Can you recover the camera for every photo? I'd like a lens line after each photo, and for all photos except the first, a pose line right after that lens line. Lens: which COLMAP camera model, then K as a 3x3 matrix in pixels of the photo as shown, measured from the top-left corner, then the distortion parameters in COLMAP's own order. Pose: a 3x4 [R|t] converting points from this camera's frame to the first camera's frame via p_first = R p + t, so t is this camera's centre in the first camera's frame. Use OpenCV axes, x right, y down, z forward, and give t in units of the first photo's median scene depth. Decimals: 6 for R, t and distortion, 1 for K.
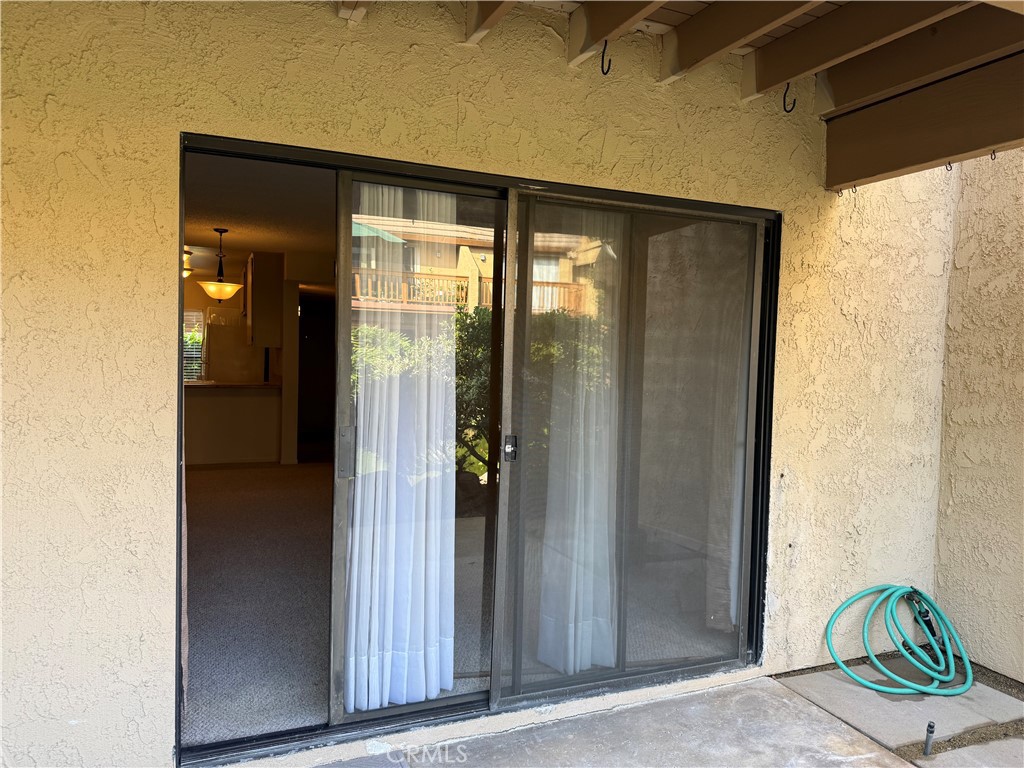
lens RADIAL K [[724.6, 0, 511.0], [0, 724.6, 381.3], [0, 0, 1]] dist [0.064945, -0.083270]
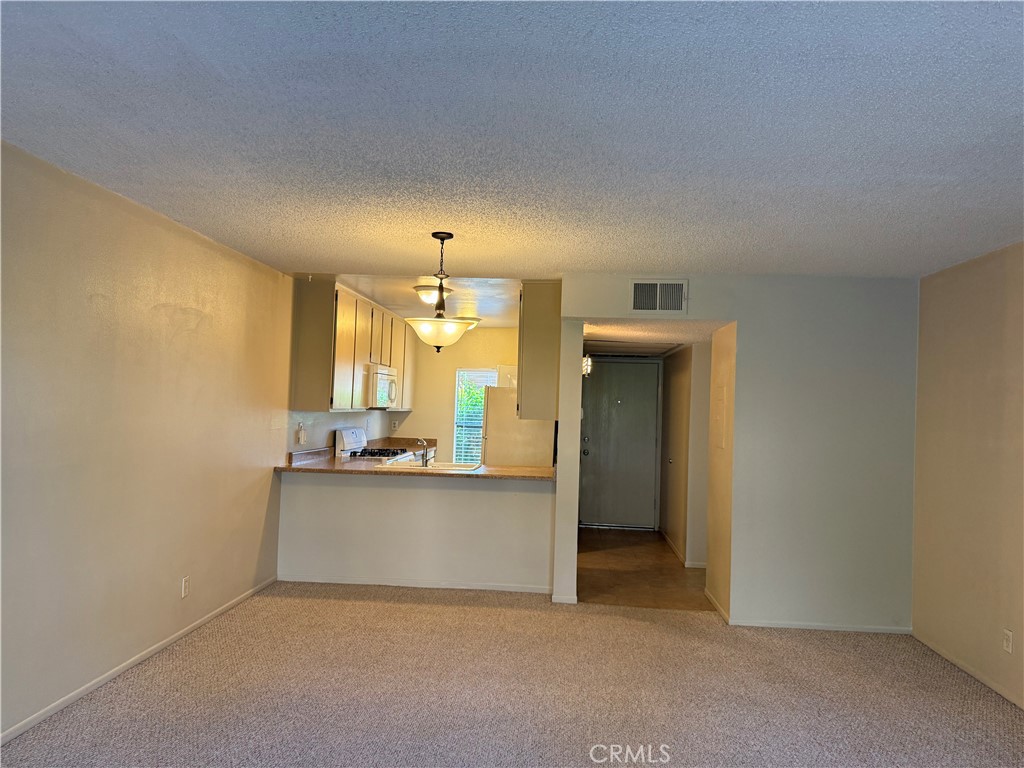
lens RADIAL K [[724.6, 0, 525.9], [0, 724.6, 378.2], [0, 0, 1]] dist [0.064945, -0.083270]
pose [[0.897076, -0.012489, -0.441699, -0.061449], [-0.025662, 0.996441, -0.080294, -0.037681], [0.441130, 0.083365, 0.893563, 0.486822]]
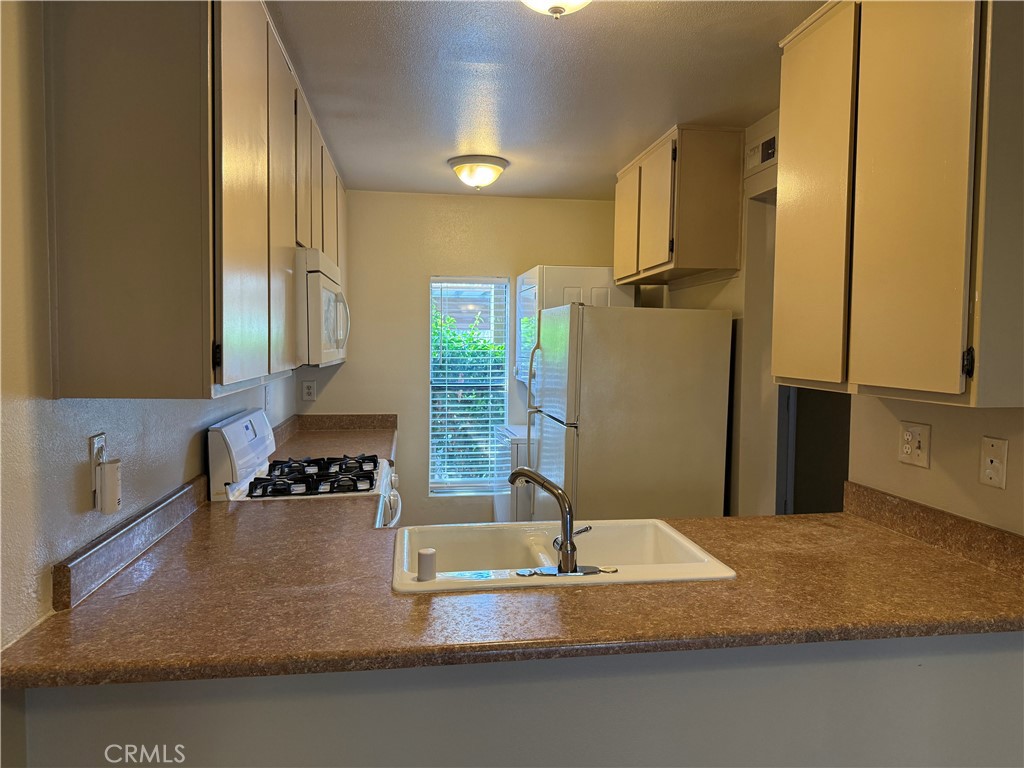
lens RADIAL K [[724.6, 0, 516.2], [0, 724.6, 387.9], [0, 0, 1]] dist [0.064945, -0.083270]
pose [[0.967954, -0.001469, -0.251122, -0.508487], [0.007536, 0.999702, 0.023201, -0.069096], [0.251014, -0.024350, 0.967677, 0.968976]]
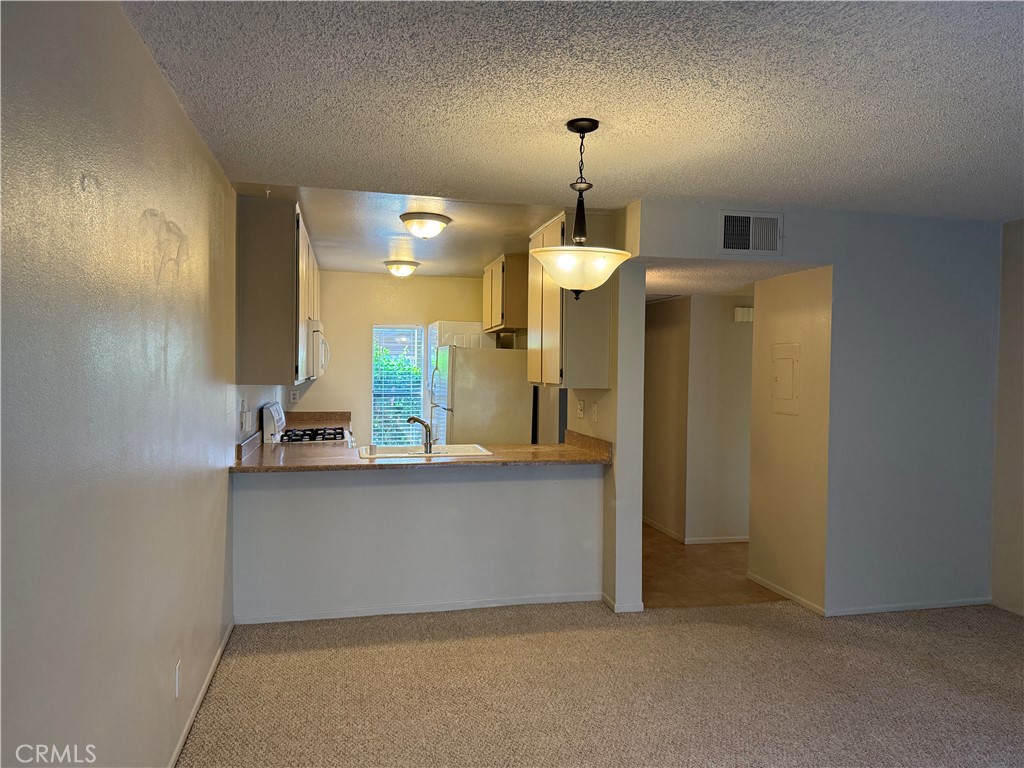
lens RADIAL K [[724.6, 0, 528.3], [0, 724.6, 385.1], [0, 0, 1]] dist [0.064945, -0.083270]
pose [[0.987802, -0.009846, -0.155404, -0.361477], [0.007682, 0.999865, -0.014518, -0.050937], [0.155526, 0.013148, 0.987744, 0.578387]]
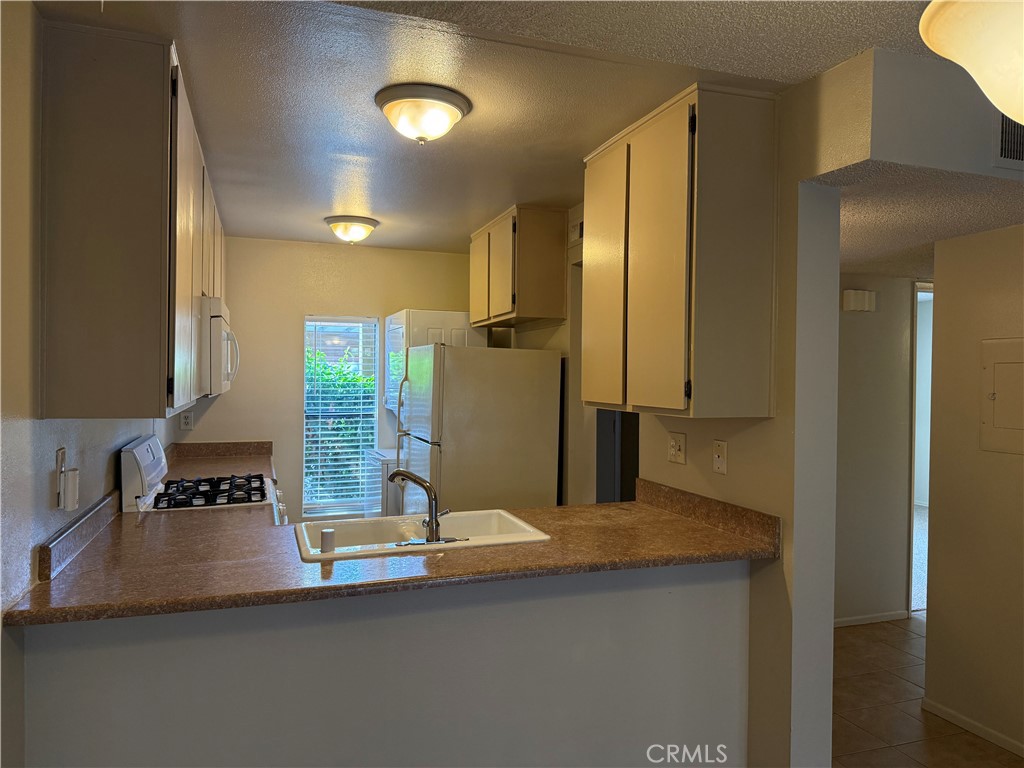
lens RADIAL K [[724.6, 0, 526.6], [0, 724.6, 388.7], [0, 0, 1]] dist [0.064945, -0.083270]
pose [[0.998635, -0.015706, -0.049813, -0.491165], [0.014841, 0.999733, -0.017685, -0.066010], [0.050077, 0.016922, 0.998602, 0.867729]]
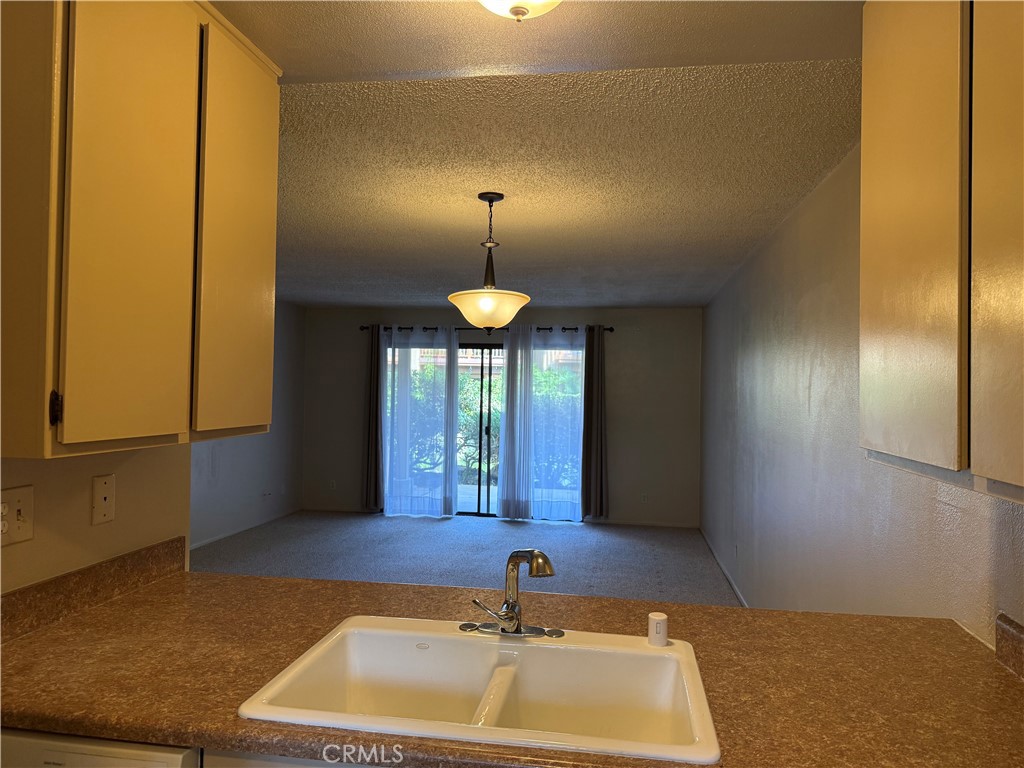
lens RADIAL K [[724.6, 0, 509.7], [0, 724.6, 384.0], [0, 0, 1]] dist [0.064945, -0.083270]
pose [[-0.848005, -0.040576, 0.528432, -0.683560], [-0.023483, 0.998962, 0.039022, -0.092475], [-0.529467, 0.020682, -0.848078, 1.429863]]
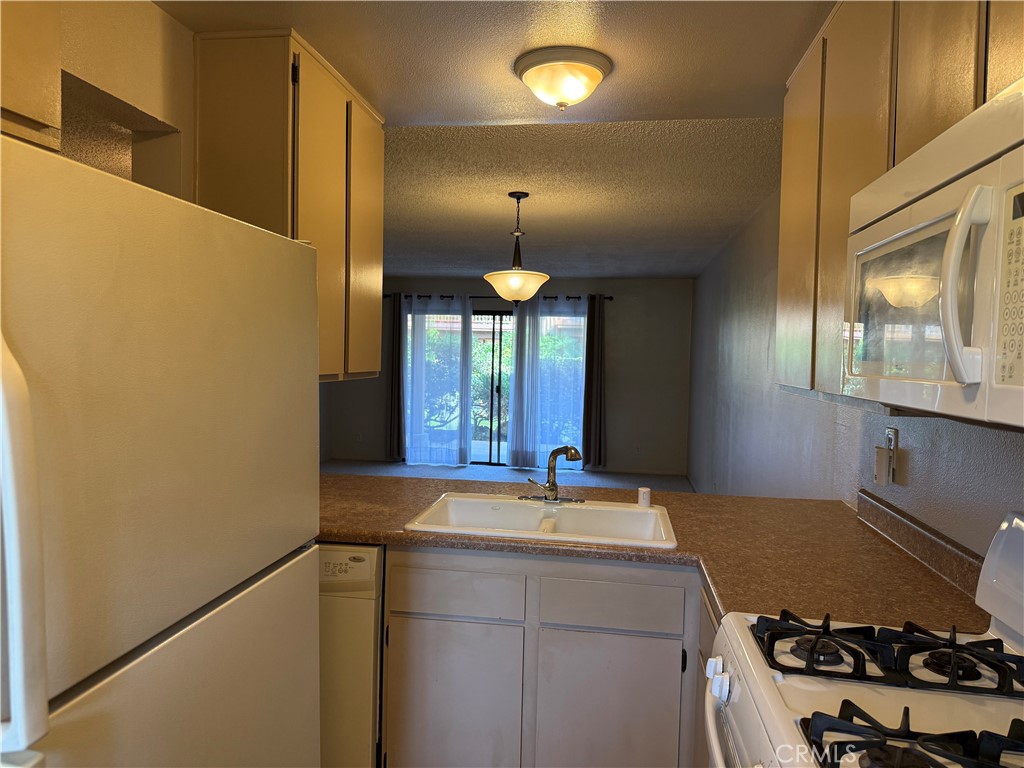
lens RADIAL K [[724.6, 0, 505.8], [0, 724.6, 390.7], [0, 0, 1]] dist [0.064945, -0.083270]
pose [[-0.848111, -0.073955, 0.524632, -0.734887], [-0.027306, 0.994995, 0.096117, -0.093876], [-0.529114, 0.067192, -0.845886, 1.557878]]
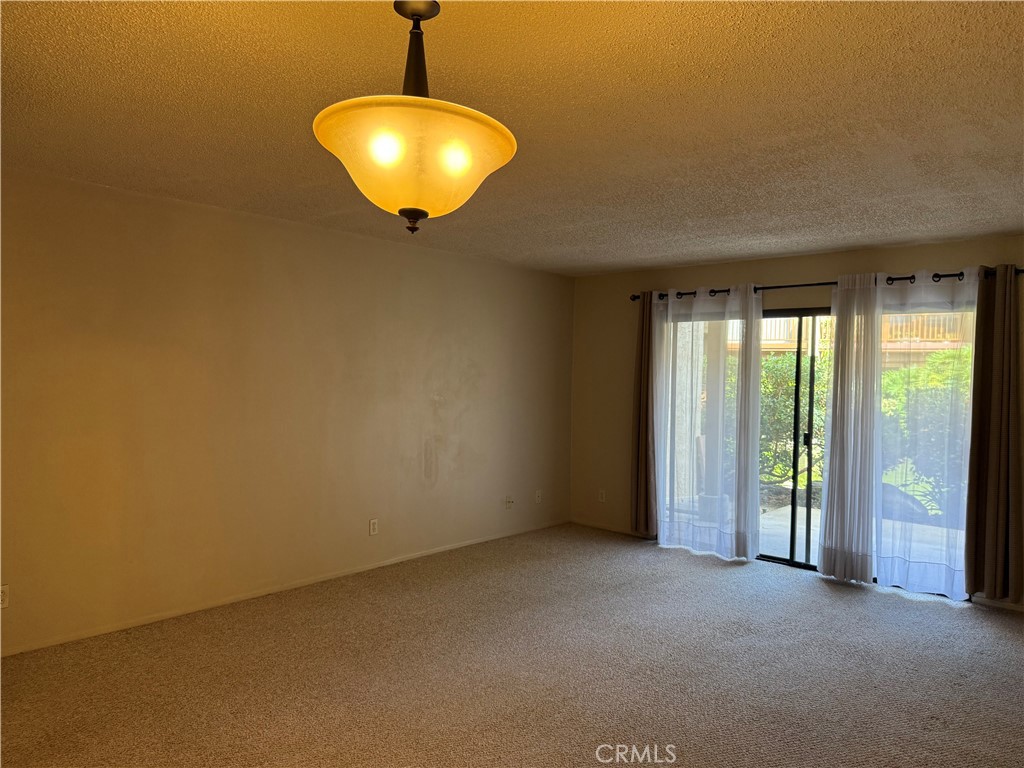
lens RADIAL K [[724.6, 0, 498.8], [0, 724.6, 387.4], [0, 0, 1]] dist [0.064945, -0.083270]
pose [[-0.422333, -0.055230, 0.904756, -0.604489], [0.000608, 0.998125, 0.061214, -0.074268], [-0.906440, 0.026402, -0.421508, 1.074472]]
